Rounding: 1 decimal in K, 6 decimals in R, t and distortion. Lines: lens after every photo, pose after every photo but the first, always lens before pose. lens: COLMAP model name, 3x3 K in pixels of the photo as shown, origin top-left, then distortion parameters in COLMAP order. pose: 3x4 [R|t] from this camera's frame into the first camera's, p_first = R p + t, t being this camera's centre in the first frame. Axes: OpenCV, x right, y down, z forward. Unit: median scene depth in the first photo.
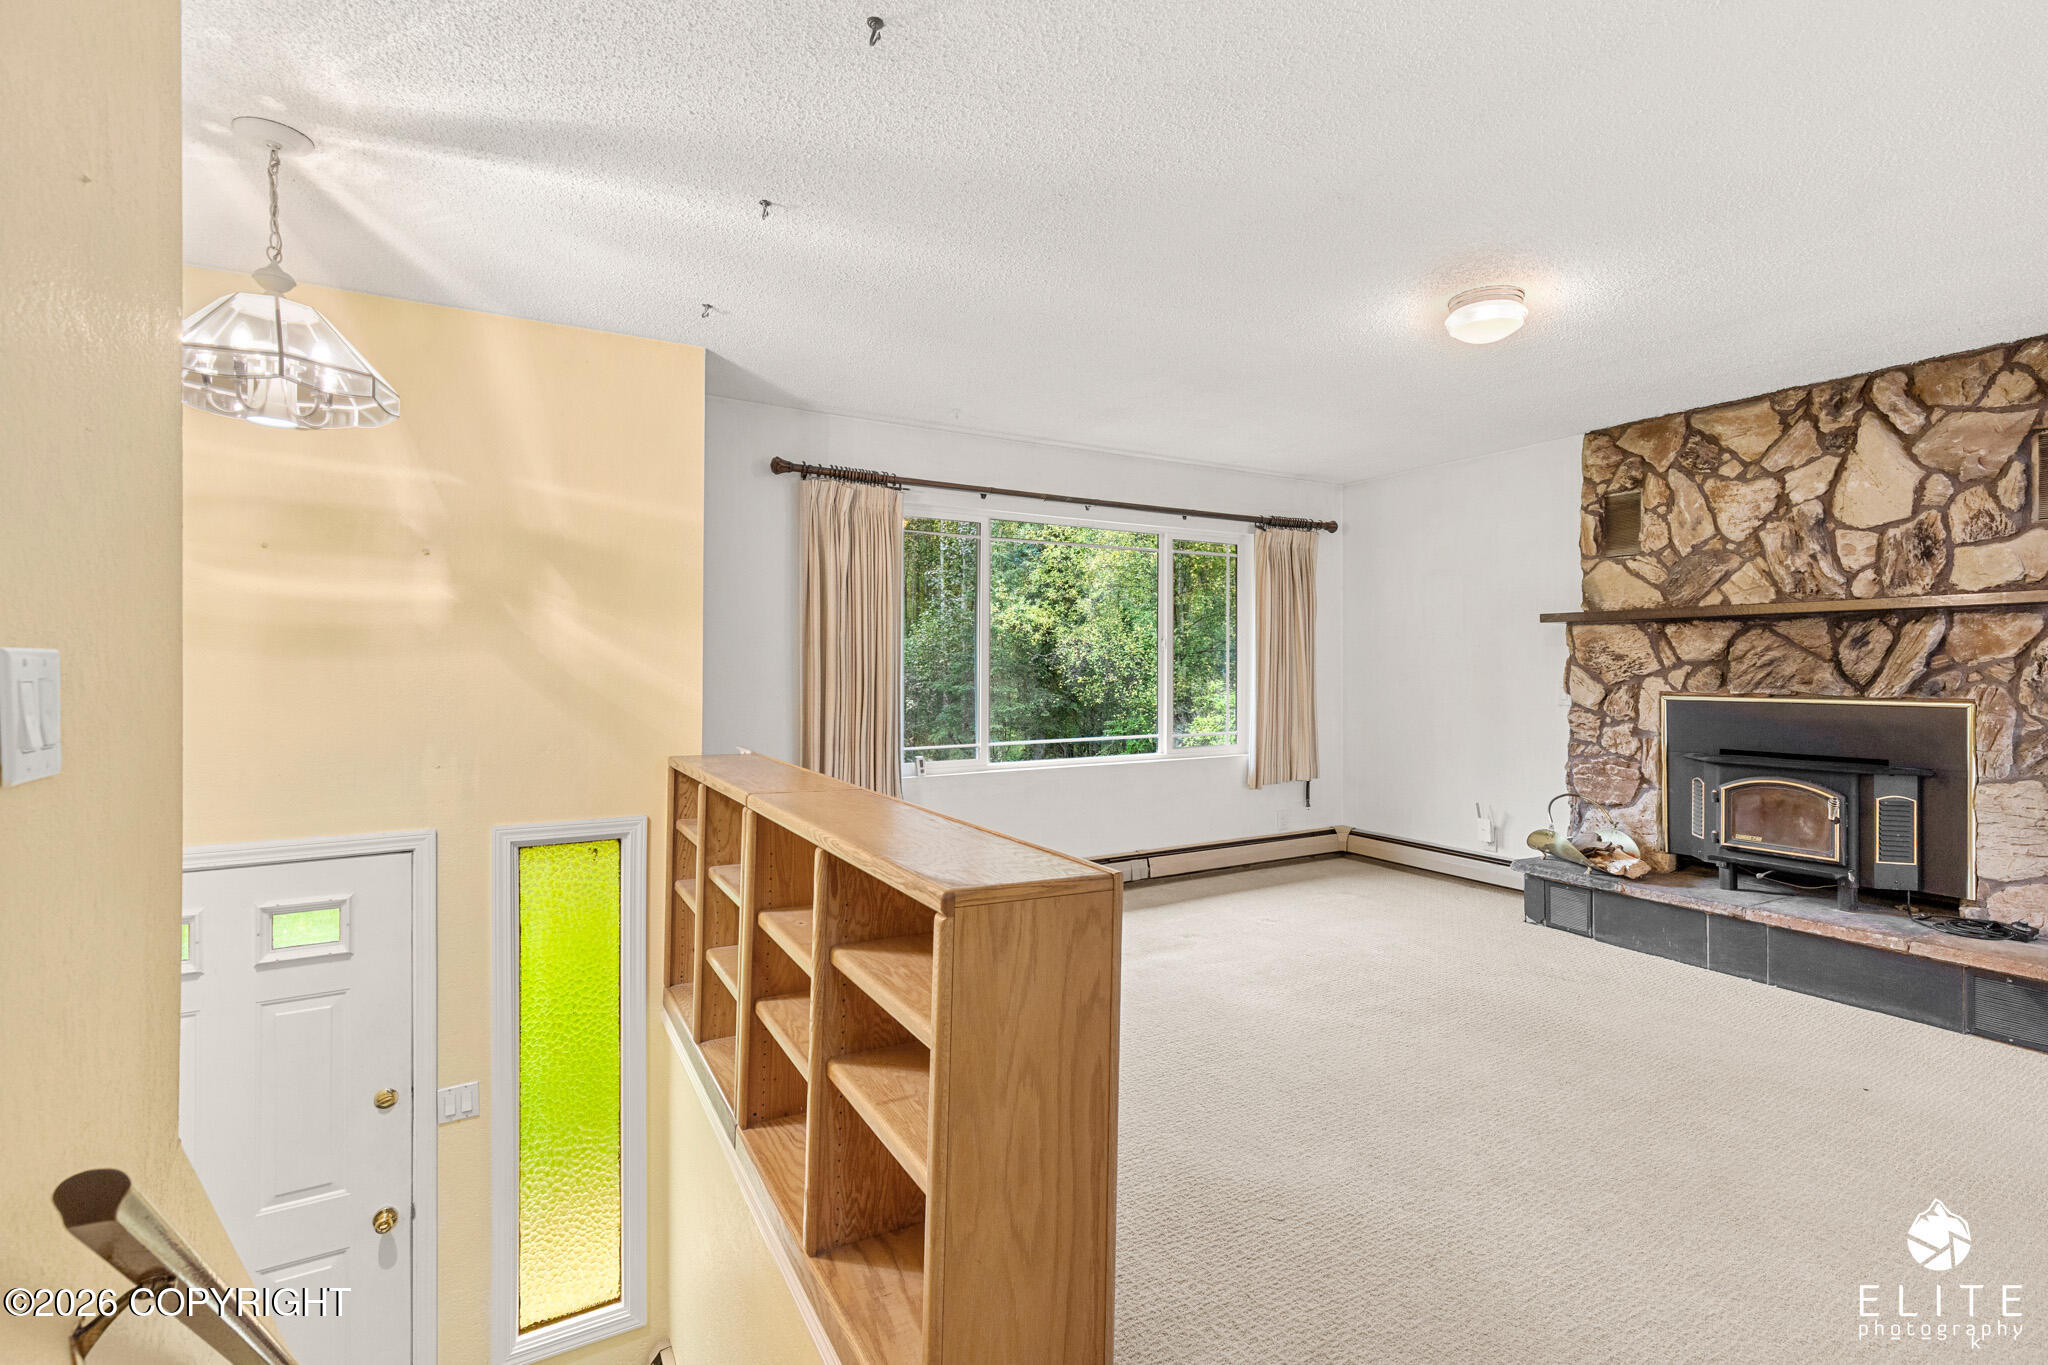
lens RADIAL K [[936.0, 0, 1030.5], [0, 936.0, 665.2], [0, 0, 1]] dist [0.012922, -0.004845]
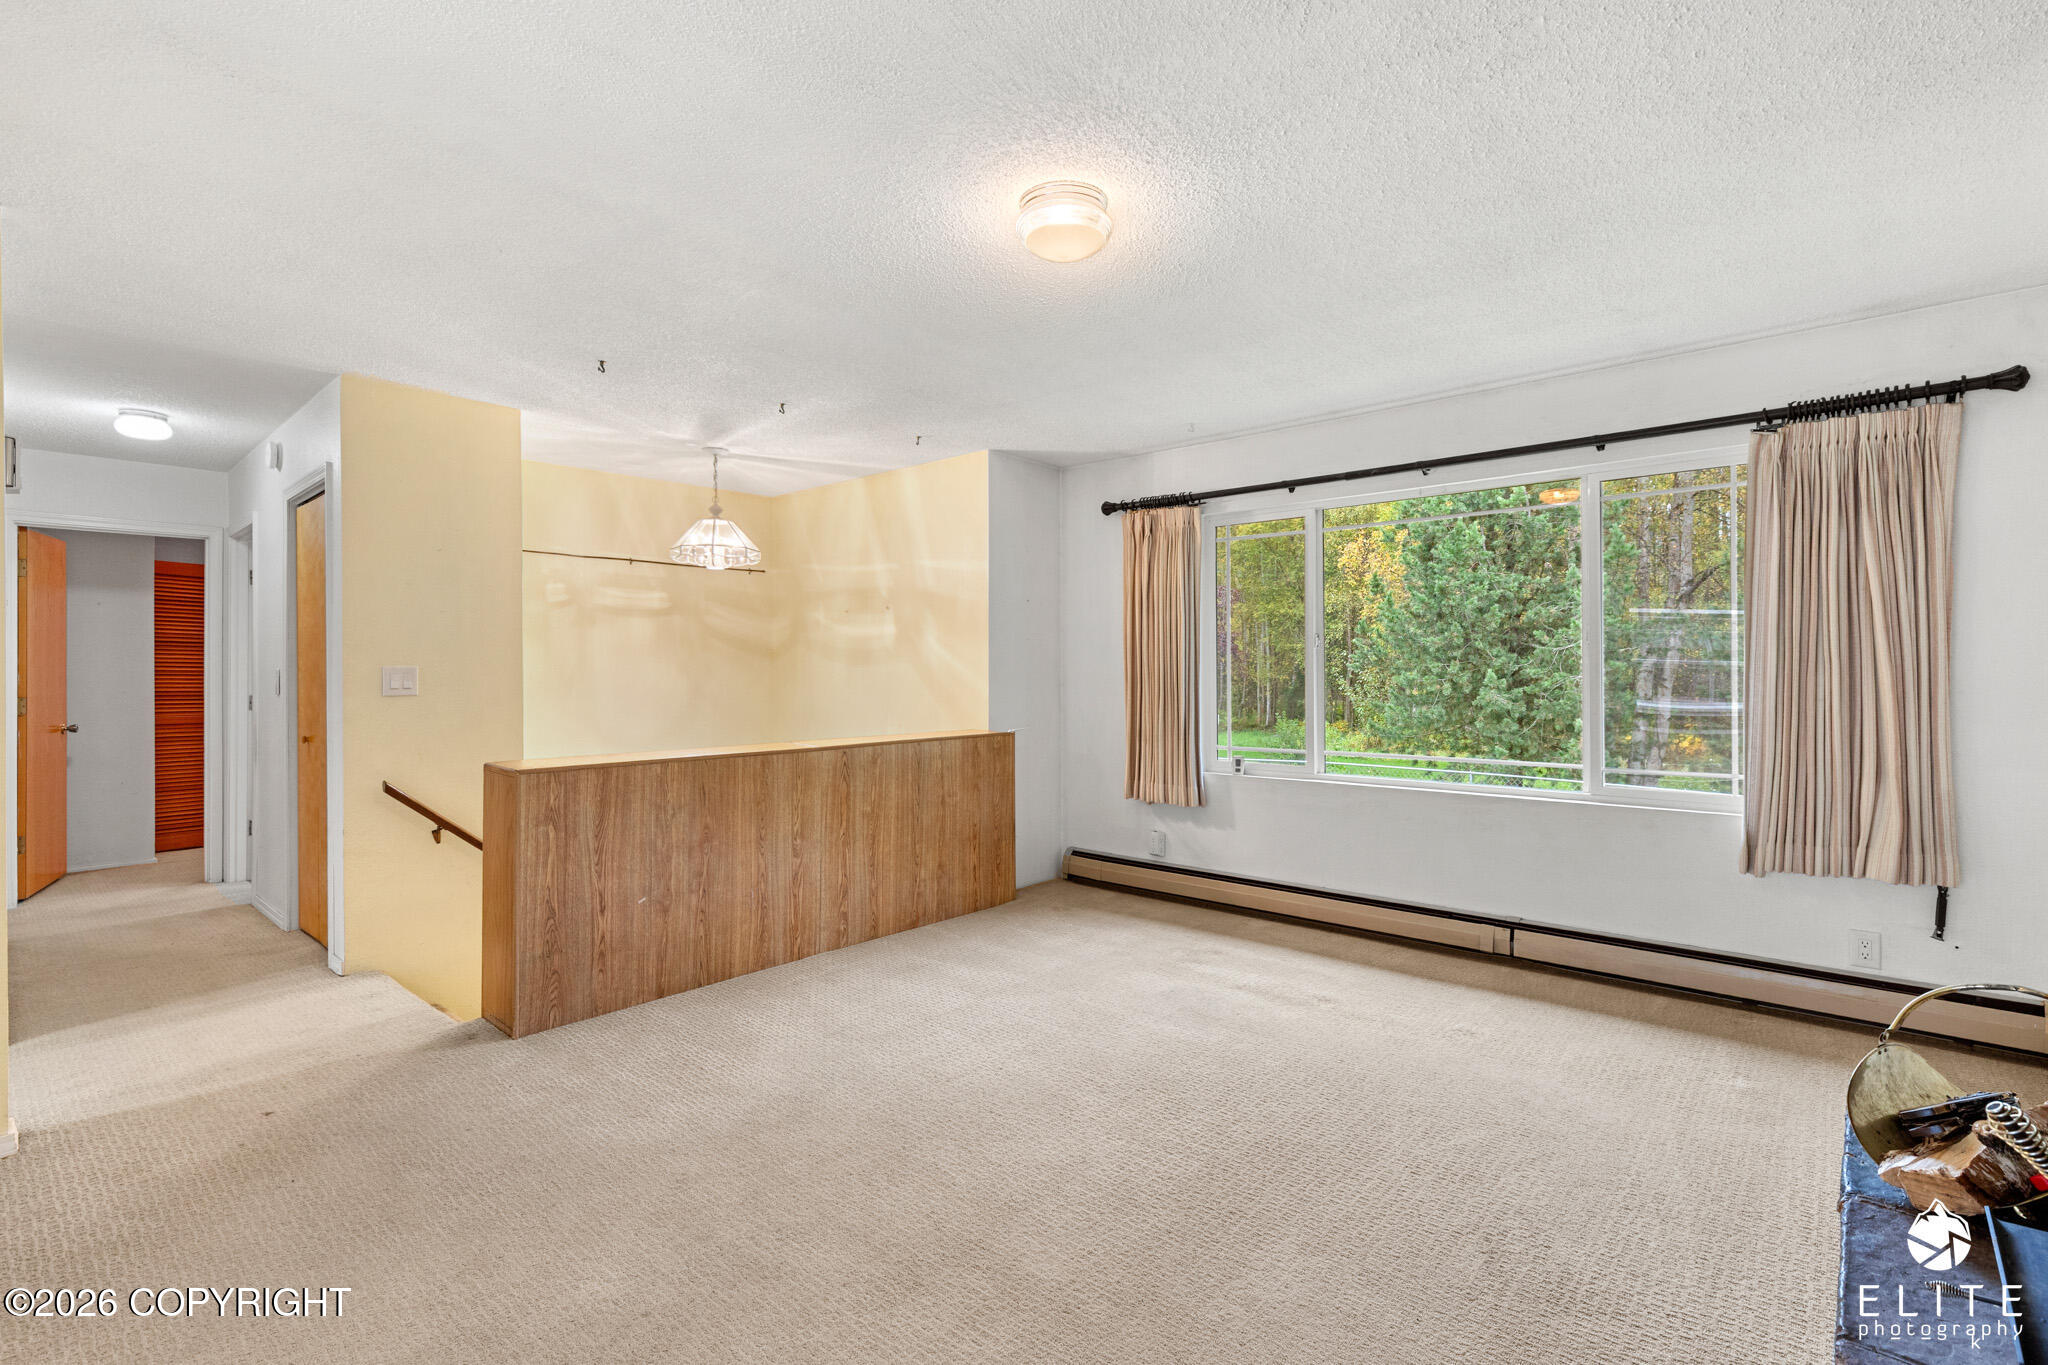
lens RADIAL K [[936.0, 0, 1072.8], [0, 936.0, 671.3], [0, 0, 1]] dist [0.012922, -0.004845]
pose [[0.329761, 0.000401, -0.944064, 0.883099], [0.003698, 0.999992, 0.001716, 0.001857], [0.944057, -0.004057, 0.329757, 0.537726]]
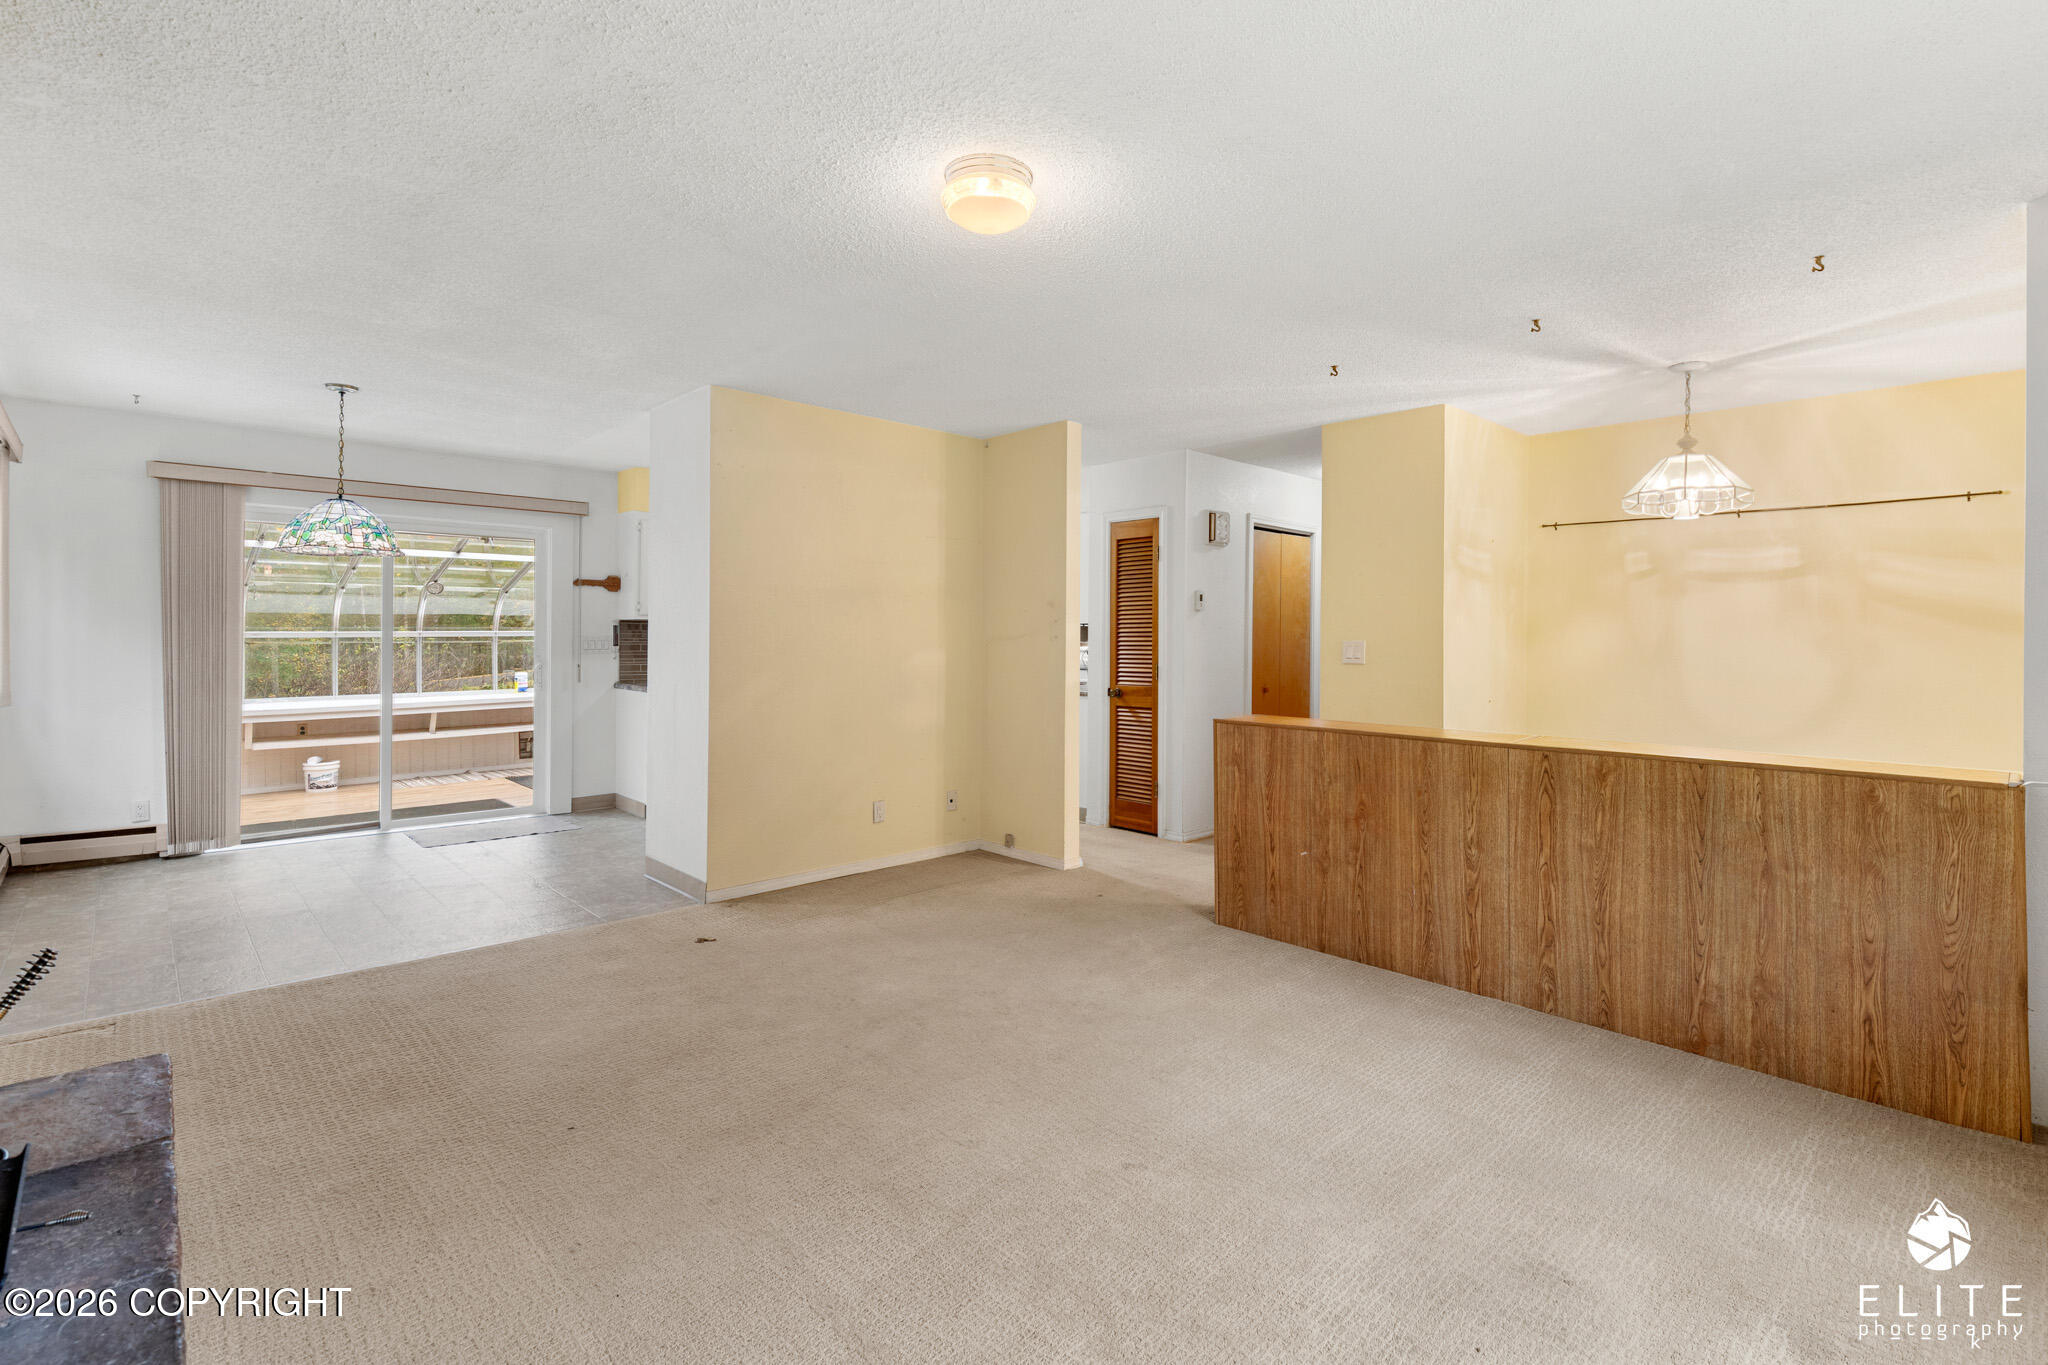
lens RADIAL K [[936.0, 0, 999.3], [0, 936.0, 638.5], [0, 0, 1]] dist [0.012922, -0.004845]
pose [[-0.974449, -0.011841, -0.224299, 0.470680], [-0.012249, 0.999925, 0.000427, -0.001375], [0.224277, 0.003163, -0.974520, 1.270353]]
